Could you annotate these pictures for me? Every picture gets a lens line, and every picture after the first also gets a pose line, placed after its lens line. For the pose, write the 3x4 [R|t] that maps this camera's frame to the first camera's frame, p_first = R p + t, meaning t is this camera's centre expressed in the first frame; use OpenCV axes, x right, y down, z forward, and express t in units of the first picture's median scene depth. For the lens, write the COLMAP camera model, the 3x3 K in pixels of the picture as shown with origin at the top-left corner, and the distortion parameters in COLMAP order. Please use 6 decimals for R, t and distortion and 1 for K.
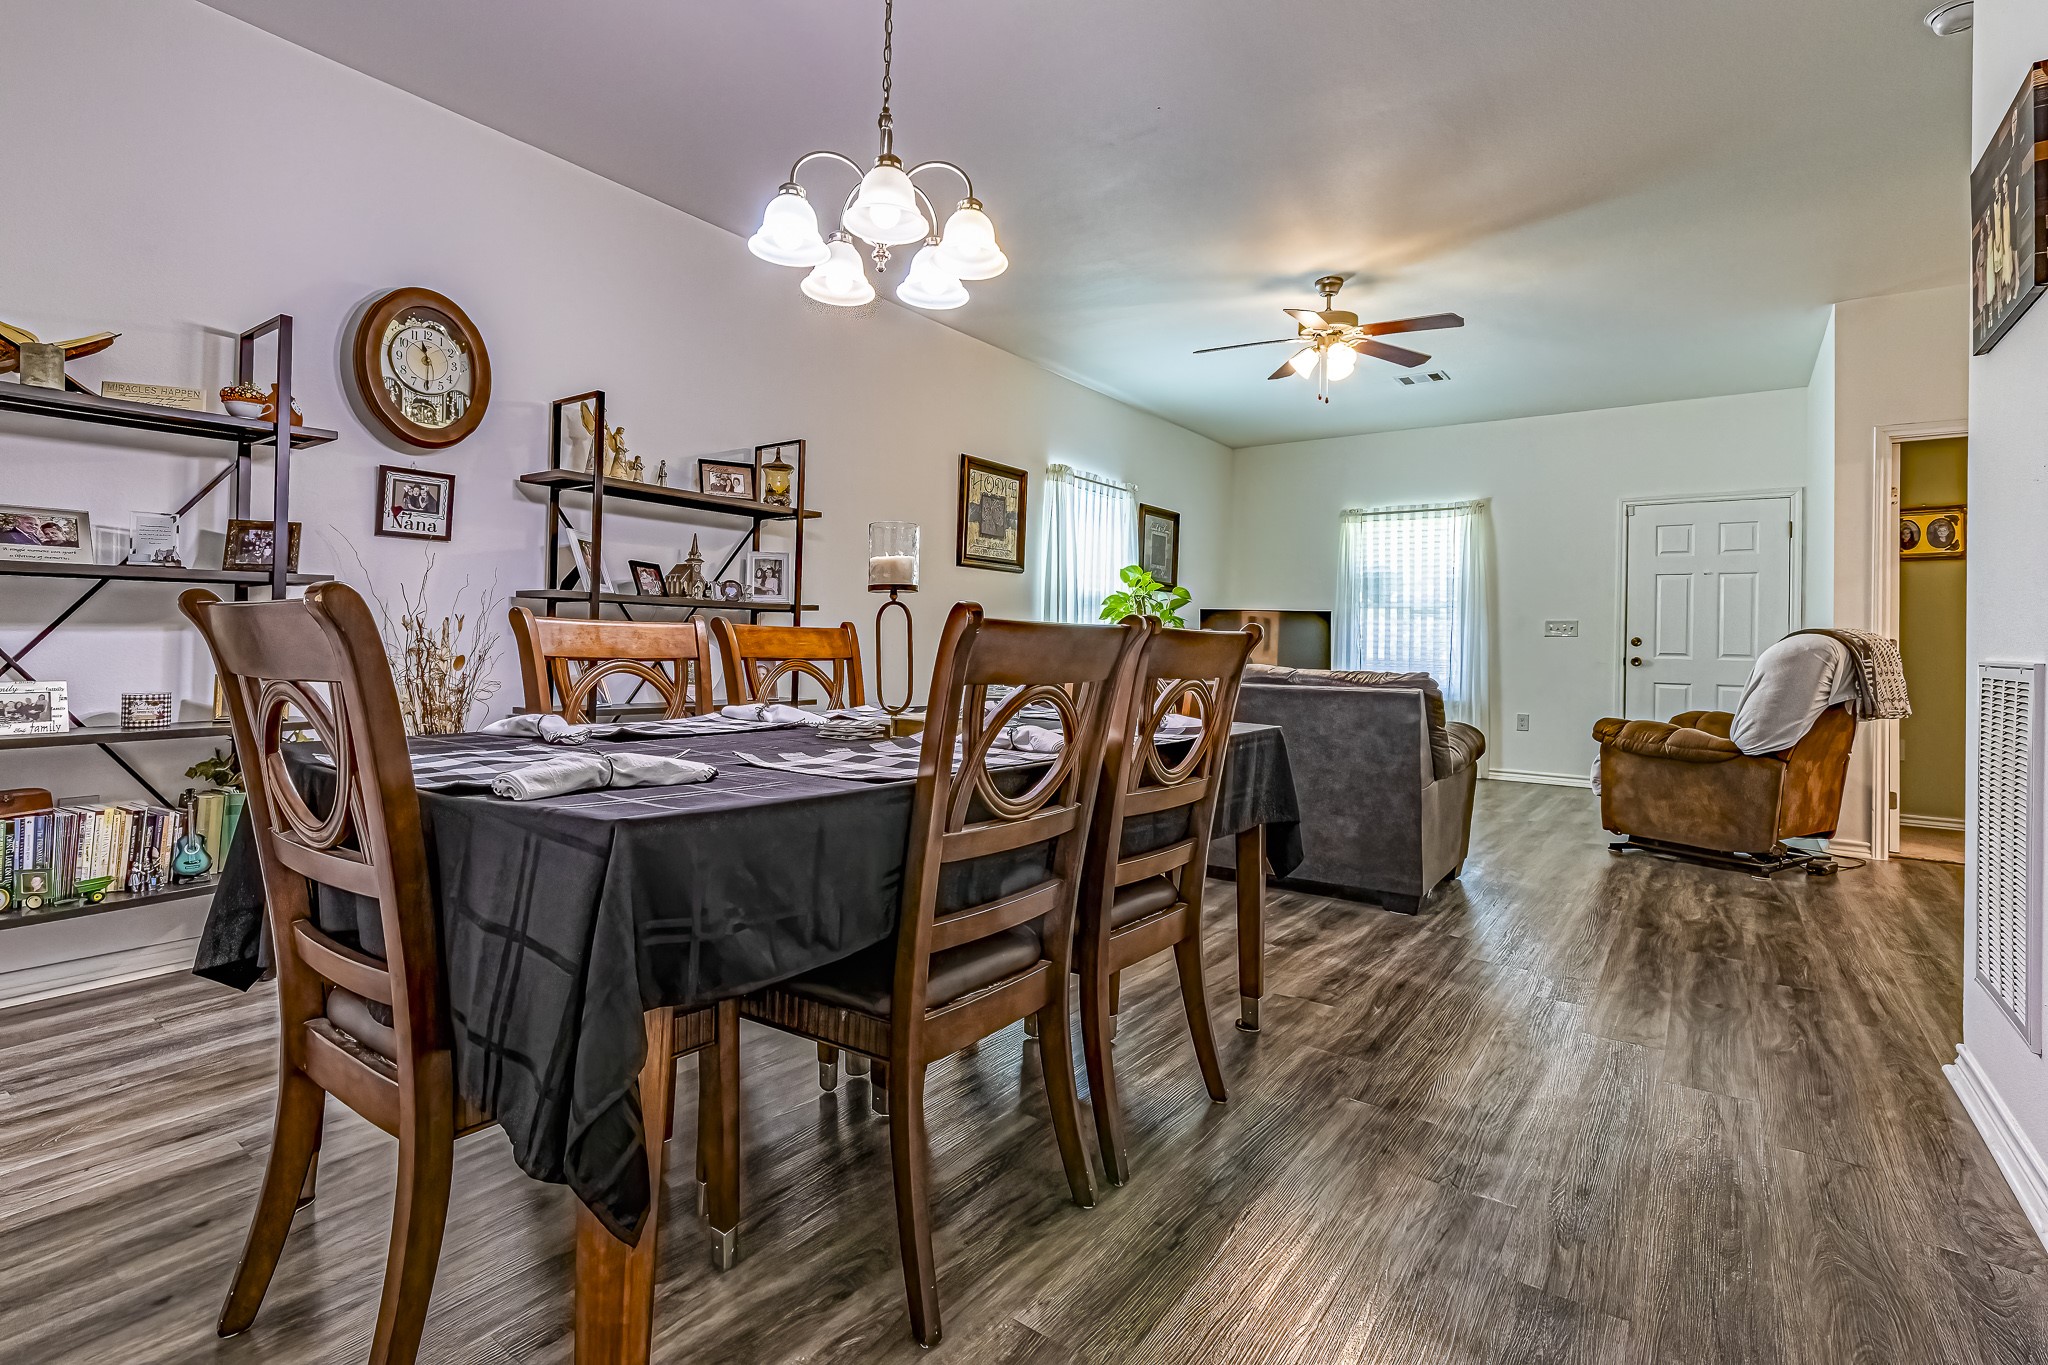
lens RADIAL K [[955.6, 0, 1022.8], [0, 955.6, 621.8], [0, 0, 1]] dist [-0.009539, 0.001381]
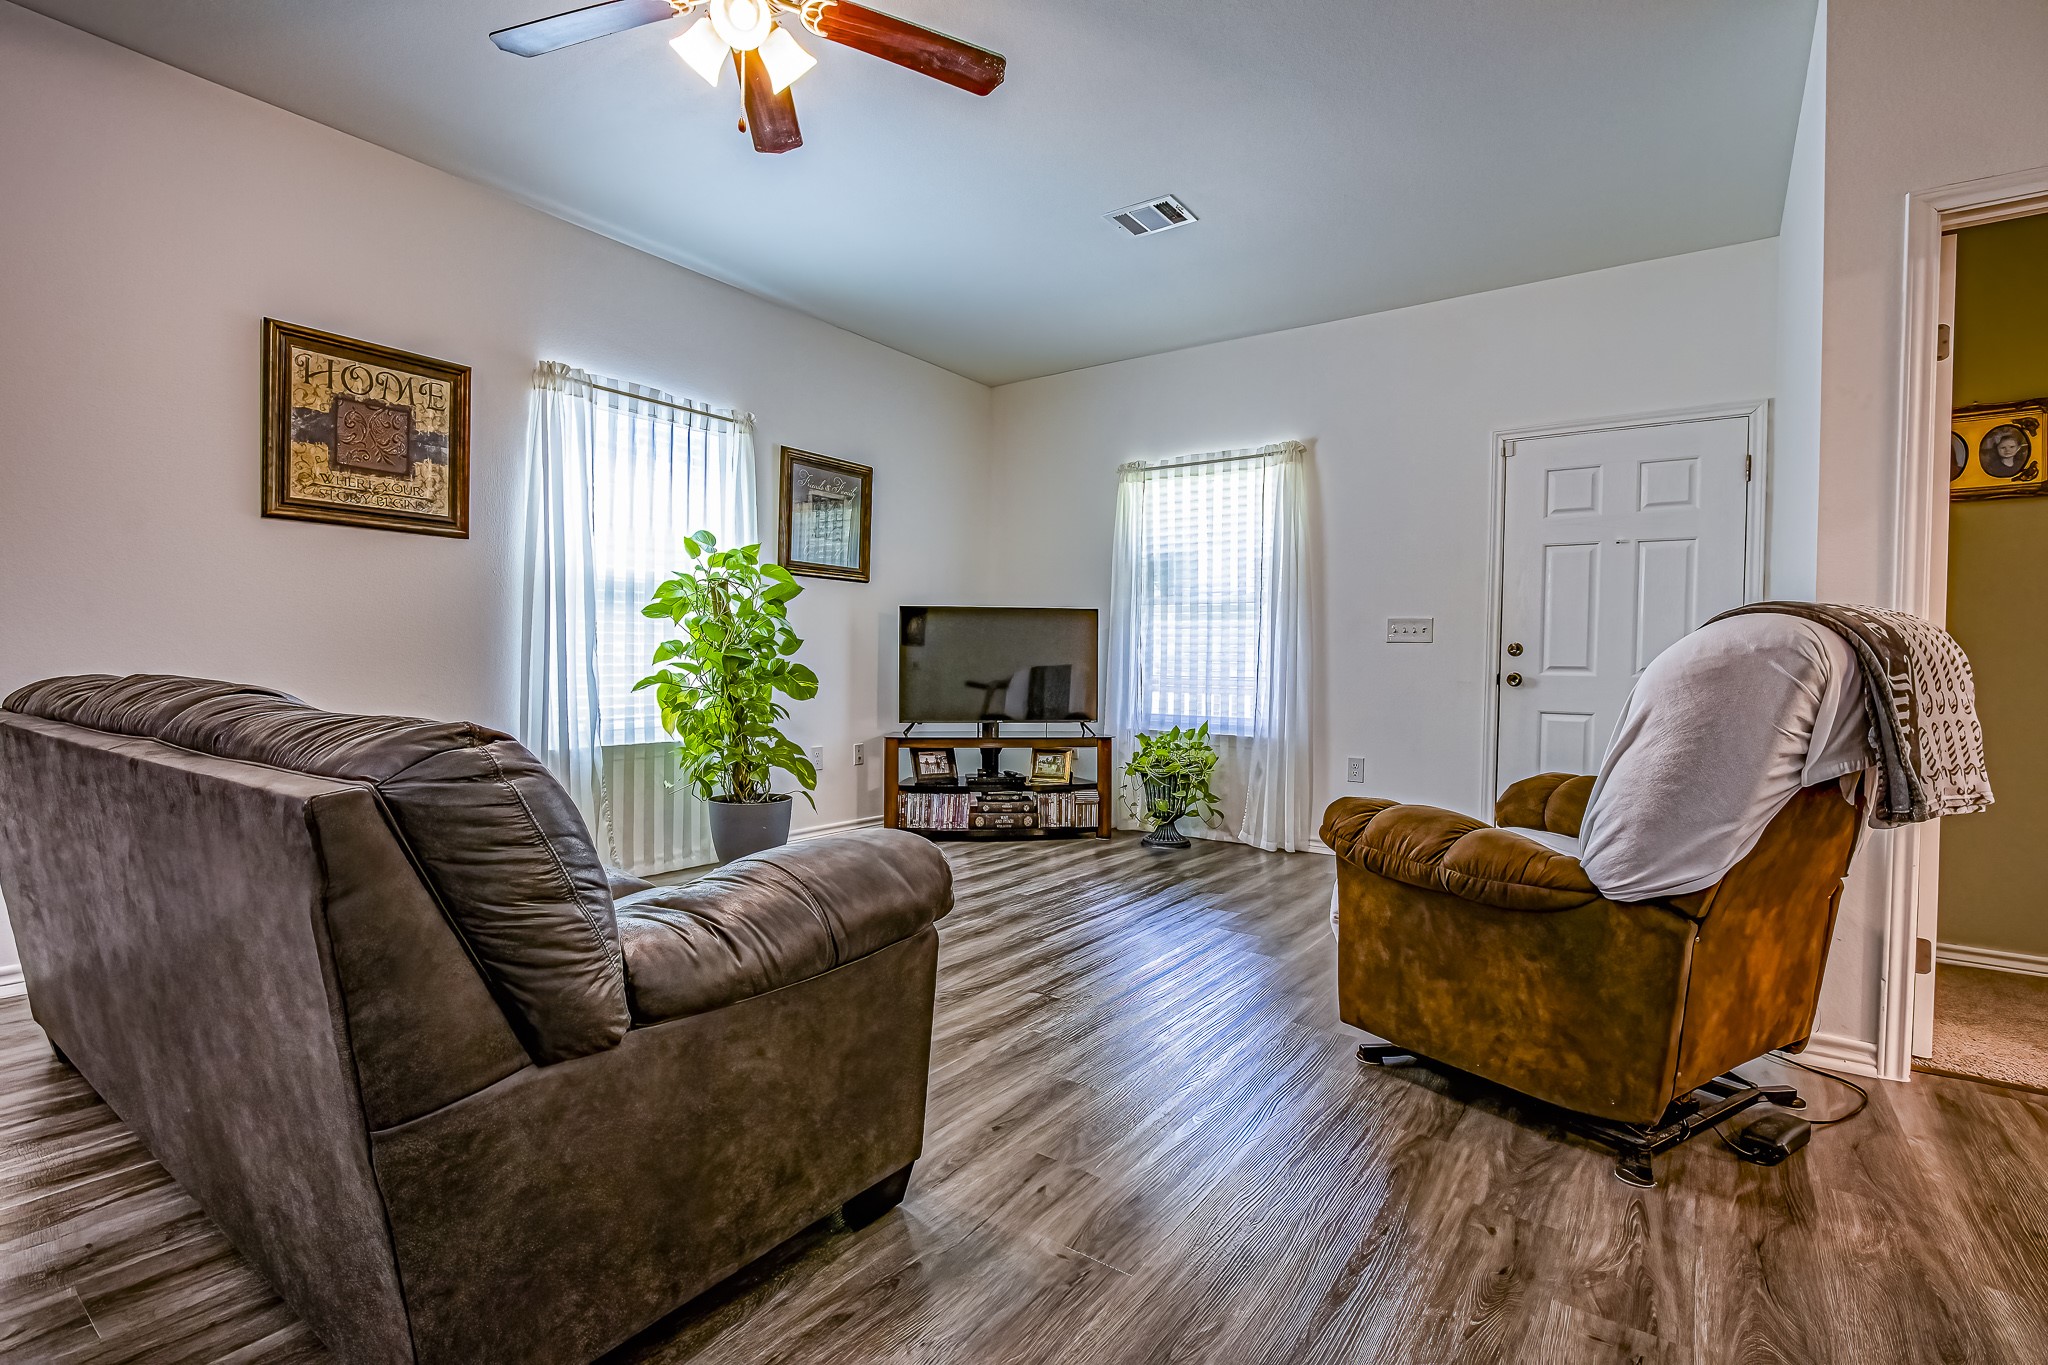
lens RADIAL K [[955.6, 0, 1017.0], [0, 955.6, 678.0], [0, 0, 1]] dist [-0.009539, 0.001381]
pose [[0.999915, -0.007399, 0.010781, 0.445955], [0.006967, 0.999192, 0.039577, 0.019451], [-0.011065, -0.039499, 0.999158, 0.525069]]
